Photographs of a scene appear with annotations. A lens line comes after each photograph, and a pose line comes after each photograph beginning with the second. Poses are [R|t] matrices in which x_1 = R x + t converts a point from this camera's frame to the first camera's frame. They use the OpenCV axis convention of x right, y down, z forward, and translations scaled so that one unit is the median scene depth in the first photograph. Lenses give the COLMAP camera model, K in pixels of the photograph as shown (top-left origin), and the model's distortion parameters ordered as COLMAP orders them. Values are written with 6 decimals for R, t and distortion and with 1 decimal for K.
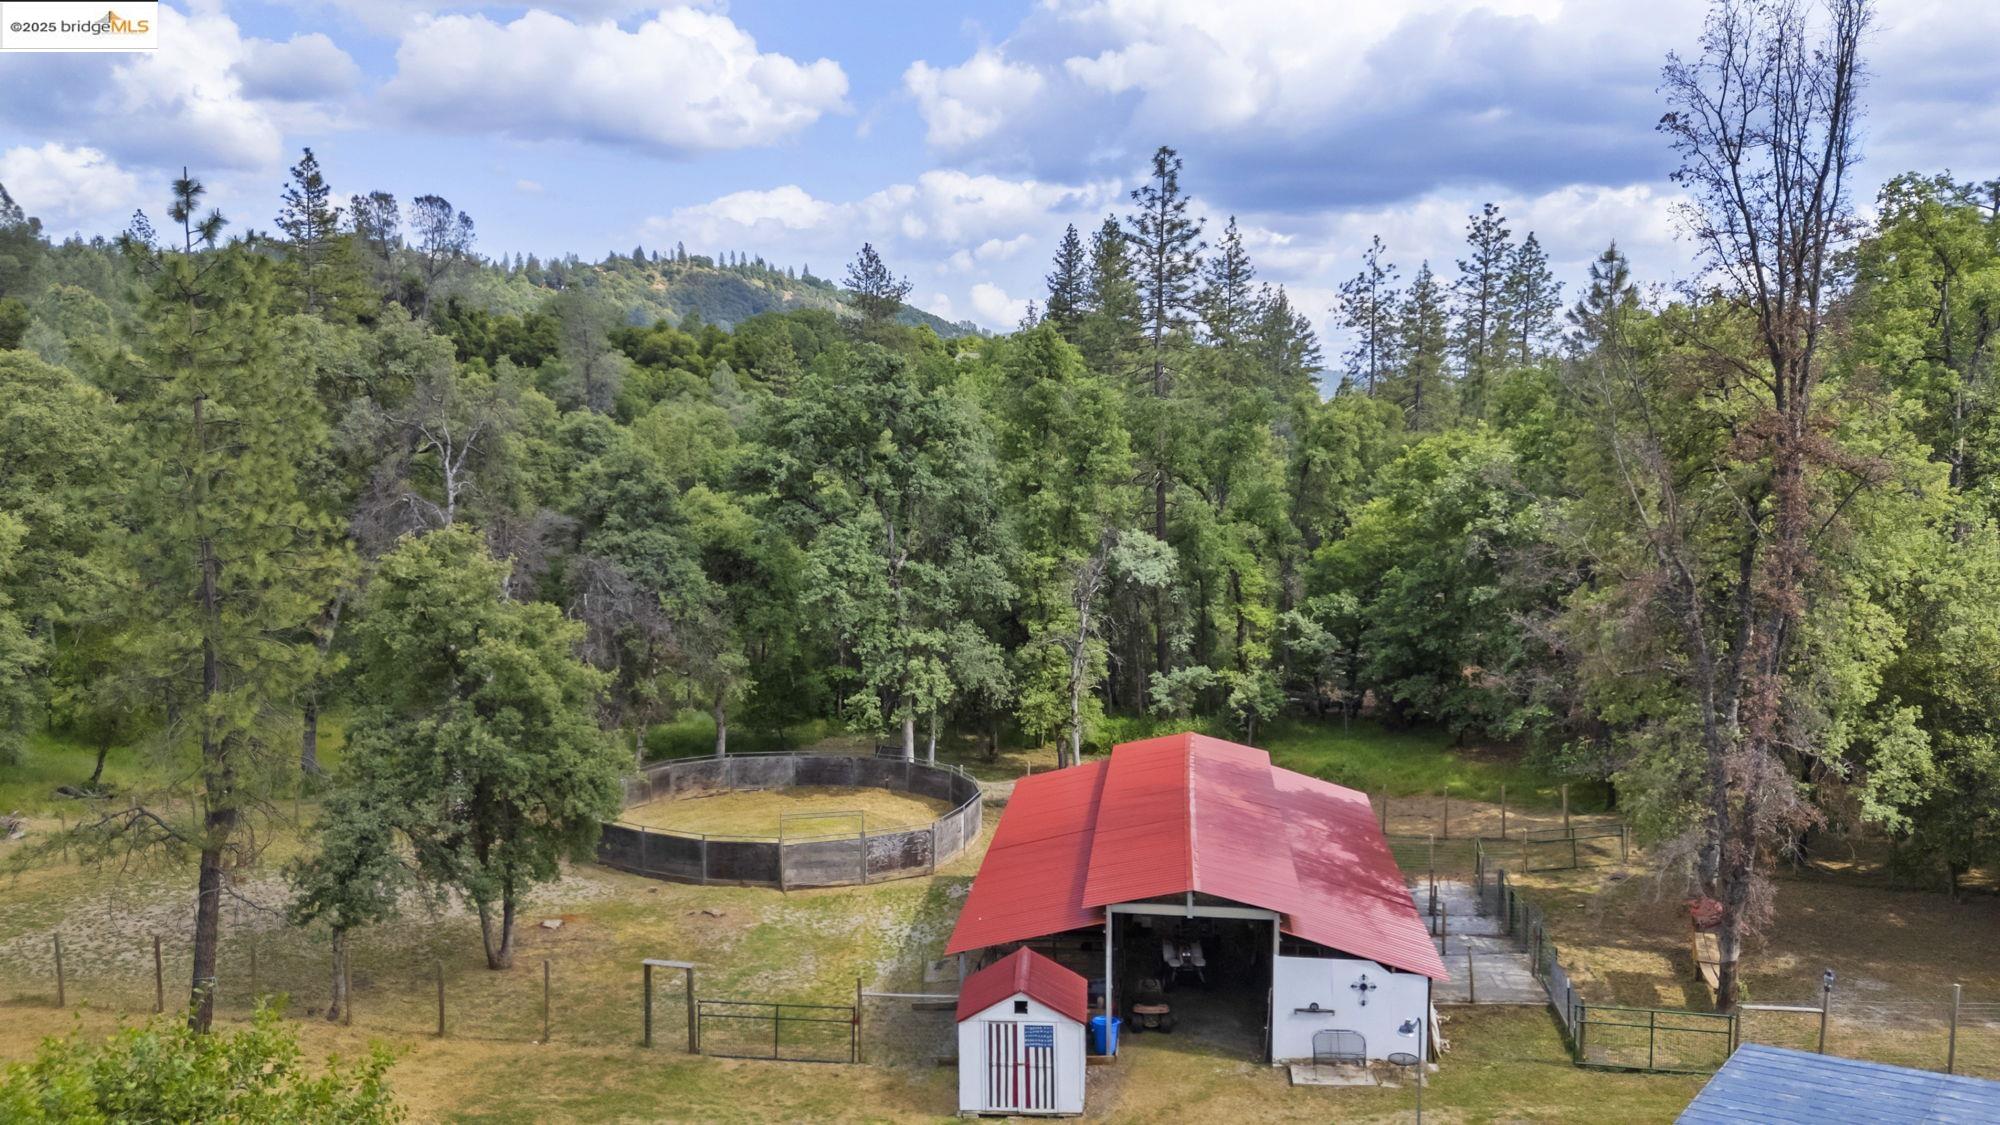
lens RADIAL K [[1450.3, 0, 1001.7], [0, 1450.3, 573.2], [0, 0, 1]] dist [0.132489, -0.210707]
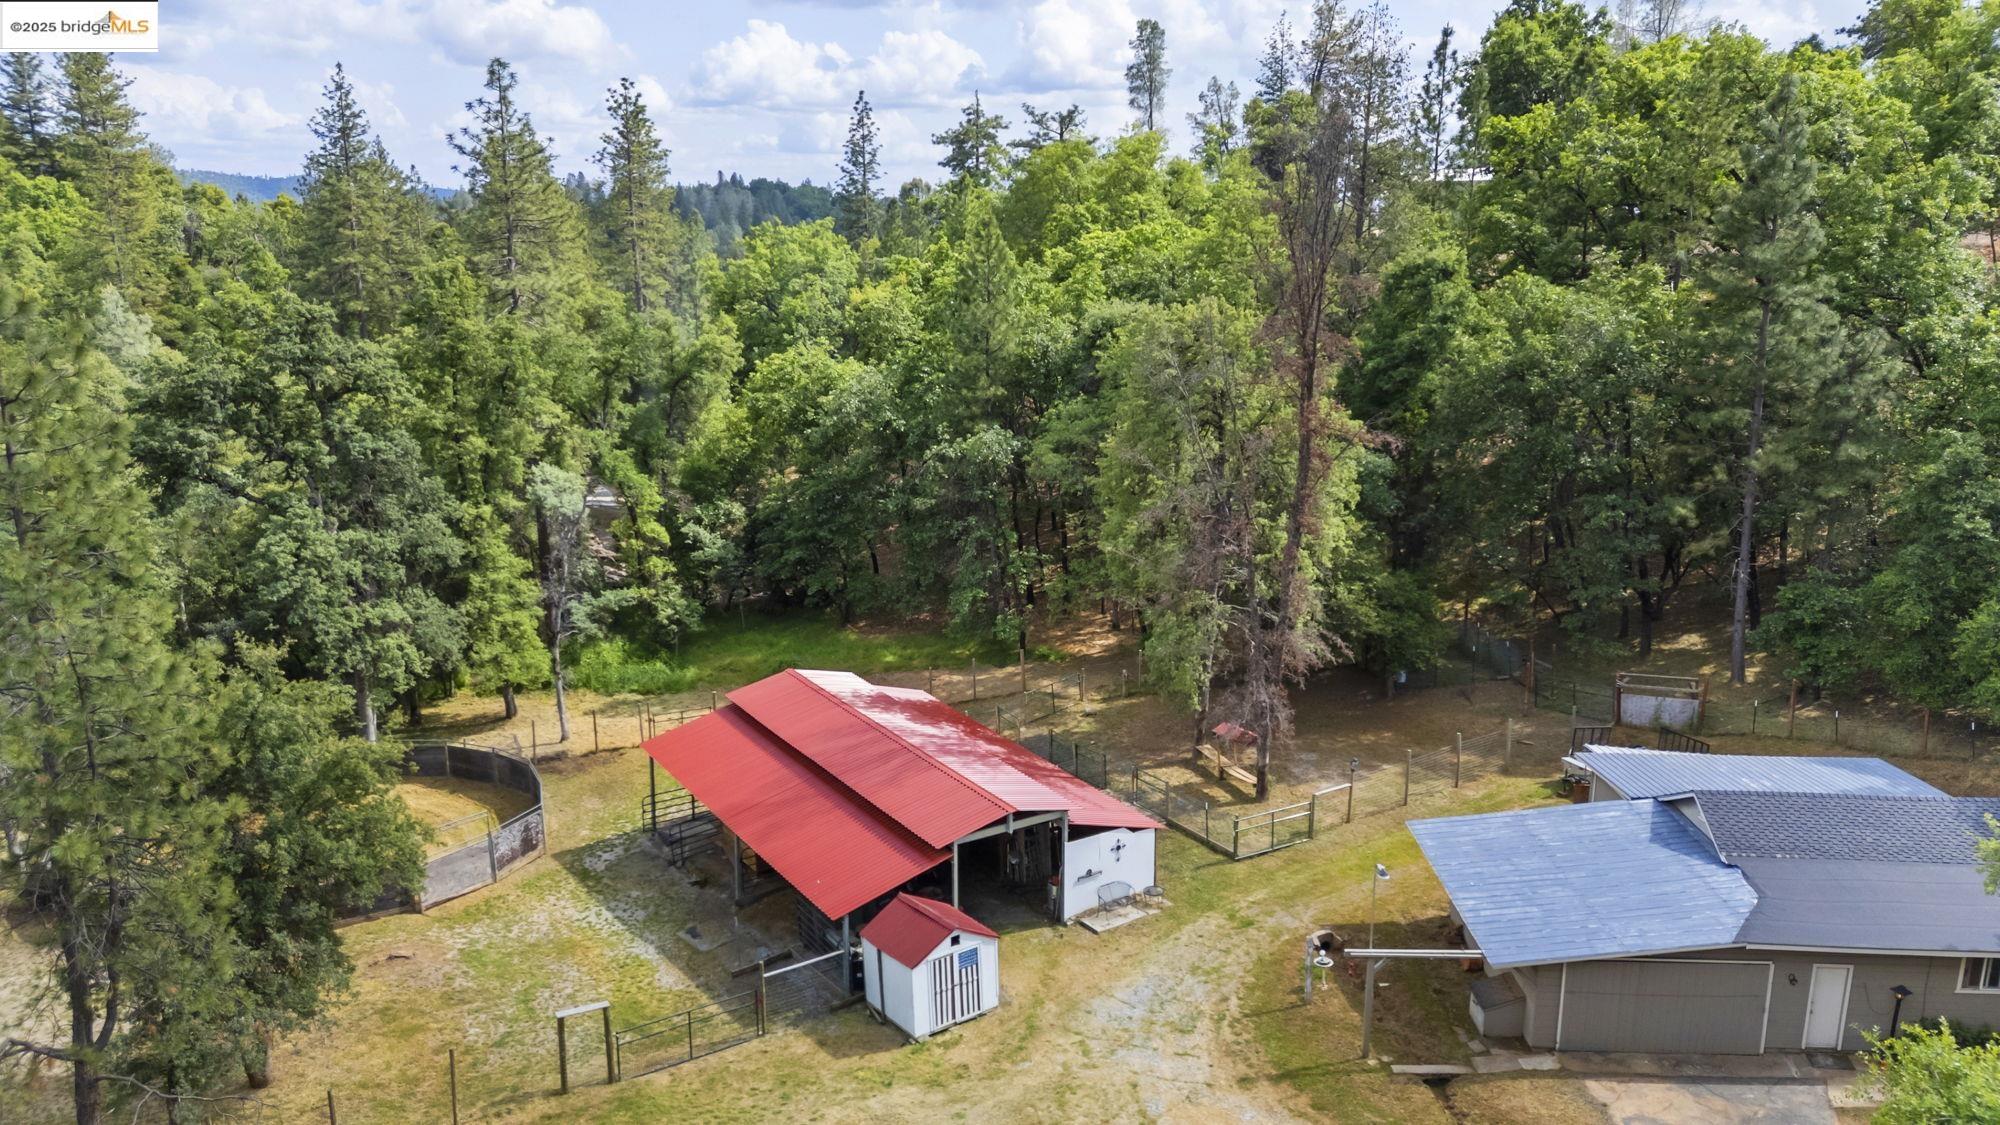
lens RADIAL K [[1450.3, 0, 1001.7], [0, 1450.3, 573.2], [0, 0, 1]] dist [0.132489, -0.210707]
pose [[0.773368, -0.150254, 0.615894, -0.385357], [0.073714, 0.986230, 0.148040, -0.107110], [-0.629657, -0.069089, 0.773795, 0.030647]]
